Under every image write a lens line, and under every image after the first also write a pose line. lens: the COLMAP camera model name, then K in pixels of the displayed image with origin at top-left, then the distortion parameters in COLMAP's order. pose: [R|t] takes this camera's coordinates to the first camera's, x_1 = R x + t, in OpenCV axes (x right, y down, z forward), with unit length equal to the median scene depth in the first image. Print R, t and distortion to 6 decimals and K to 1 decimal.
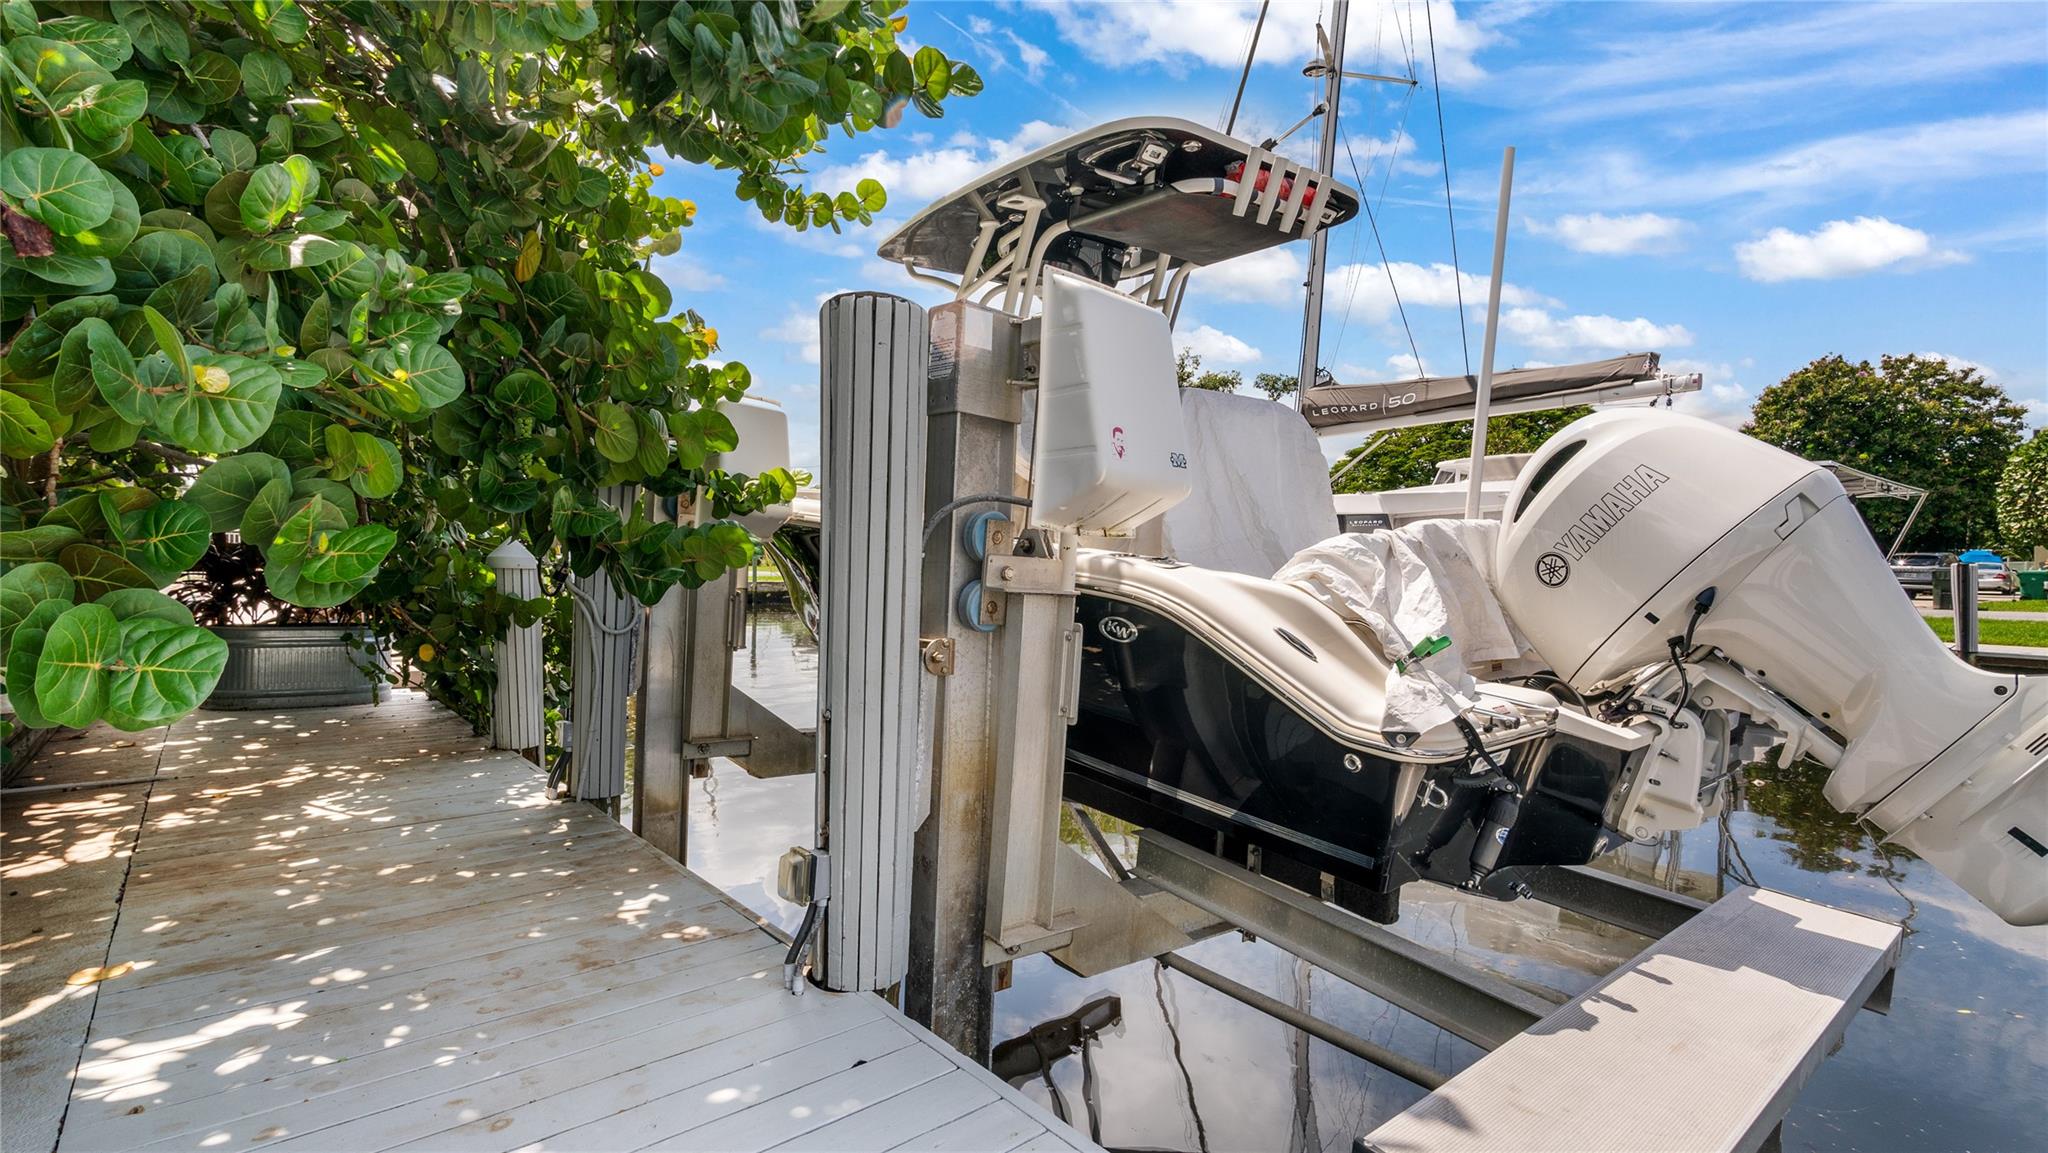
lens RADIAL K [[948.8, 0, 1027.2], [0, 948.8, 581.0], [0, 0, 1]] dist [-0.007781, 0.000930]
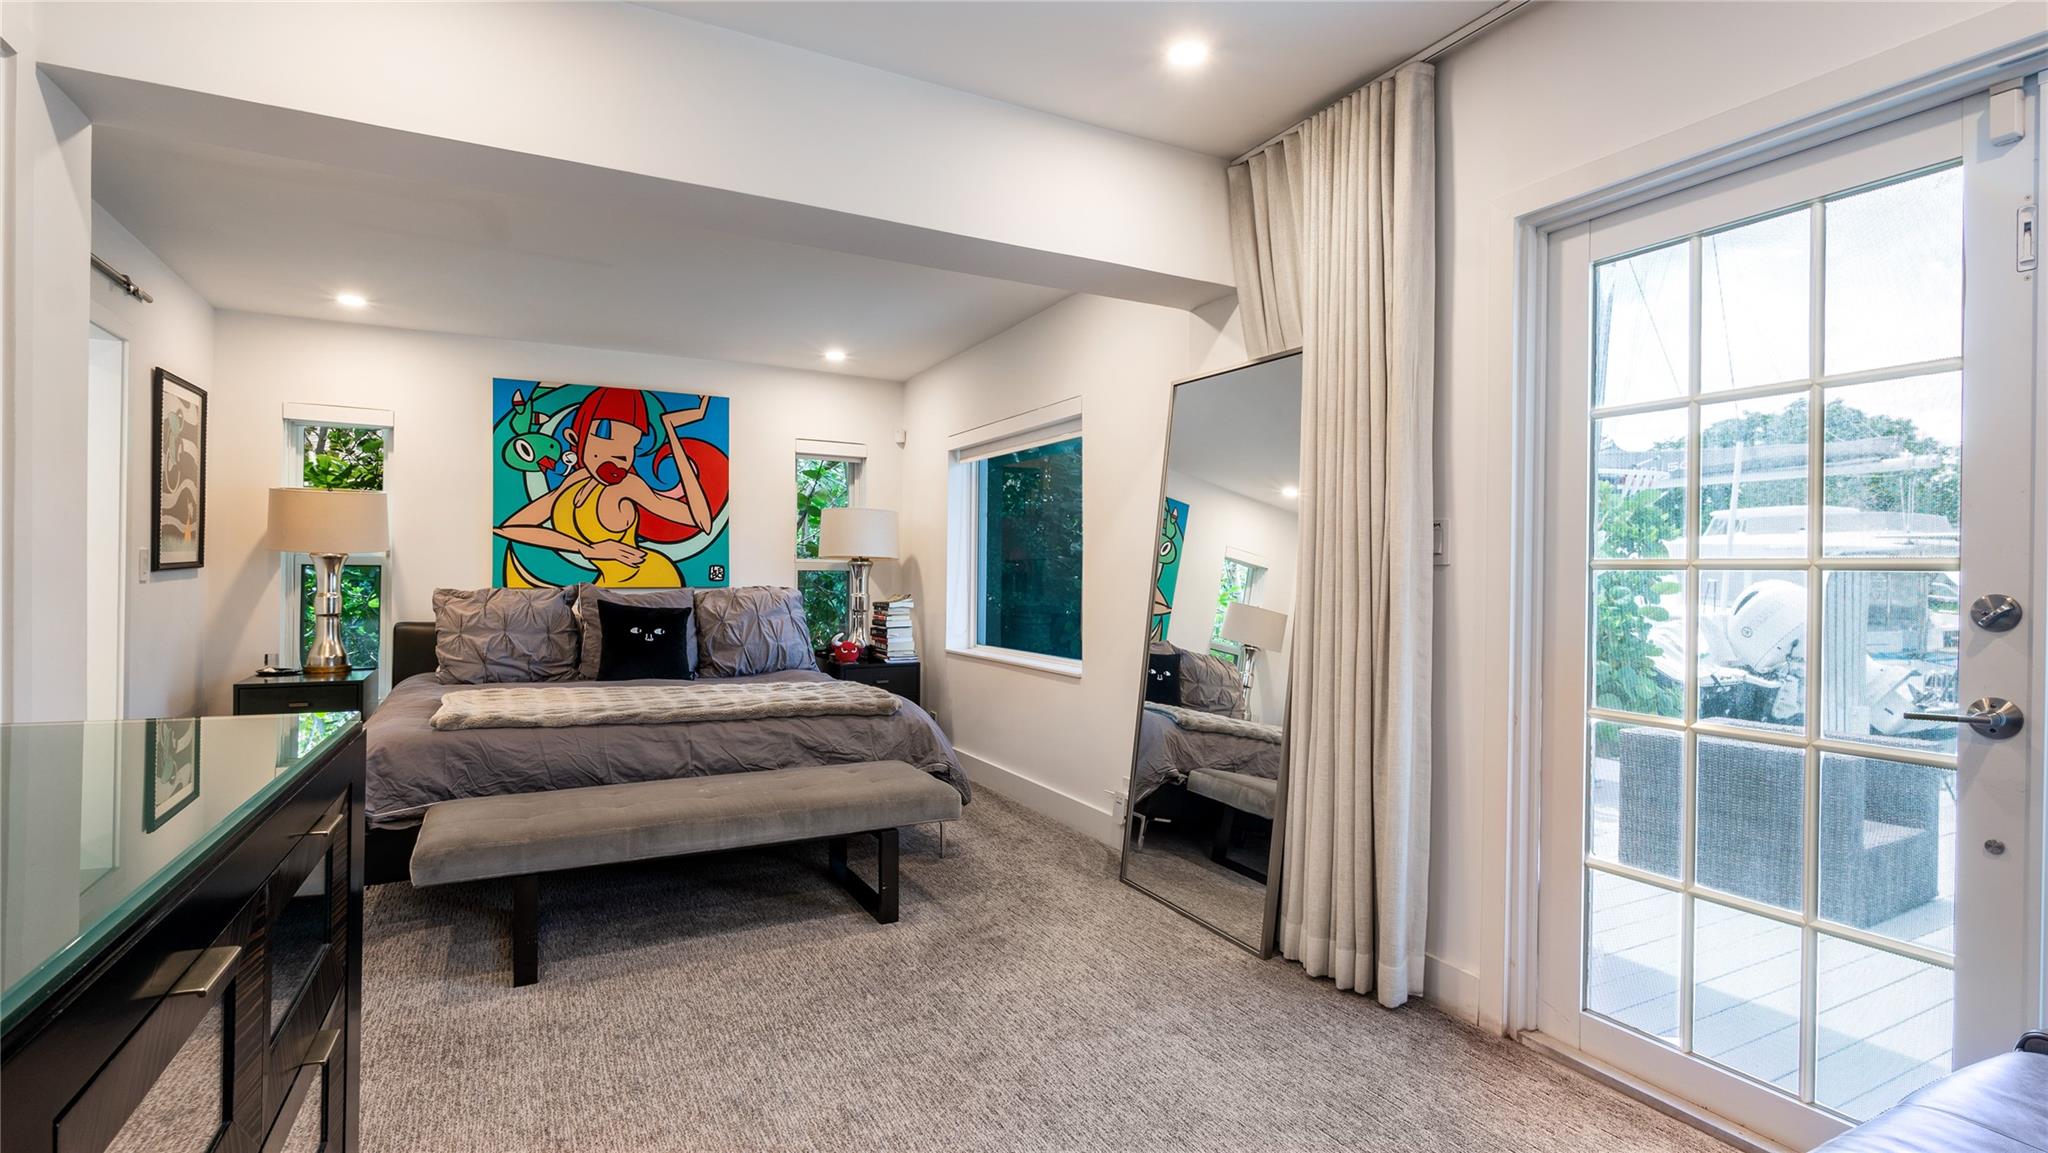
lens RADIAL K [[948.8, 0, 1021.0], [0, 948.8, 575.2], [0, 0, 1]] dist [-0.007781, 0.000930]
pose [[0.974712, -0.002827, -0.223448, -1.014525], [-0.000821, 0.999868, -0.016234, -0.137088], [0.223464, 0.016007, 0.974581, -2.411068]]
